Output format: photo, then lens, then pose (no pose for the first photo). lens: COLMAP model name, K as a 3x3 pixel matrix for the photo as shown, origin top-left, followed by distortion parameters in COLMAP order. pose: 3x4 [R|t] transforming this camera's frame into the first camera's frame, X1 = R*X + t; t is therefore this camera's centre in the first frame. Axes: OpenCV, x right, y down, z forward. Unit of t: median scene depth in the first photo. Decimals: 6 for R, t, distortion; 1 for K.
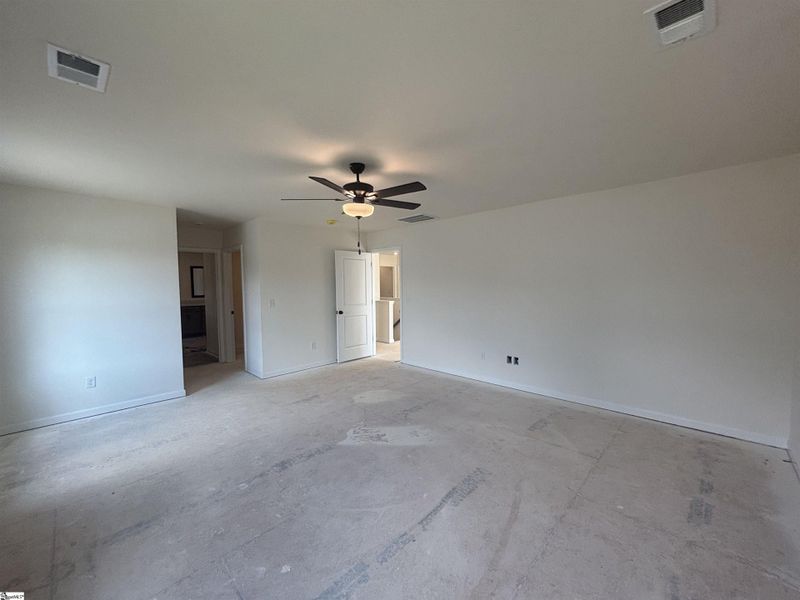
lens RADIAL K [[323.6, 0, 401.5], [0, 323.6, 300.9], [0, 0, 1]] dist [-0.001460, -0.000207]
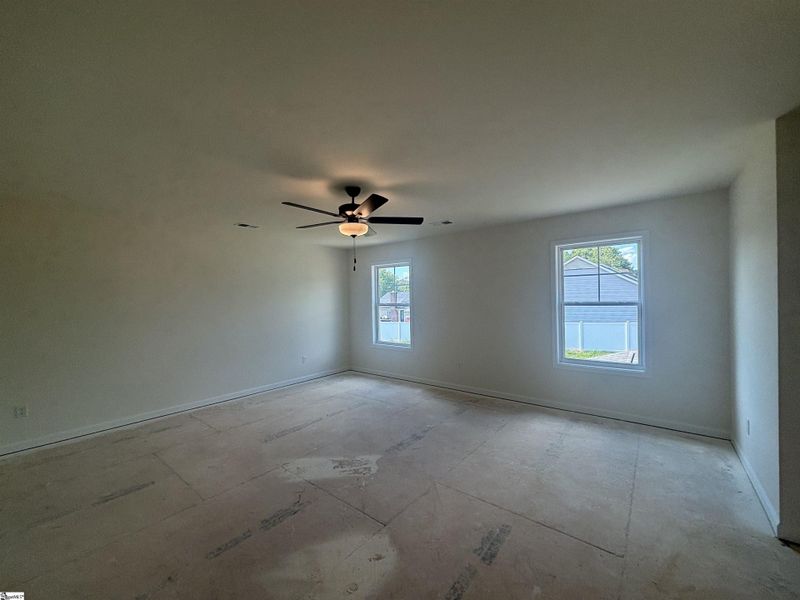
lens RADIAL K [[323.6, 0, 400.7], [0, 323.6, 304.3], [0, 0, 1]] dist [-0.001460, -0.000207]
pose [[-0.994649, 0.026752, -0.099788, -0.164861], [0.019860, 0.997389, 0.069432, -0.097513], [0.101385, 0.067079, -0.992583, 1.964942]]
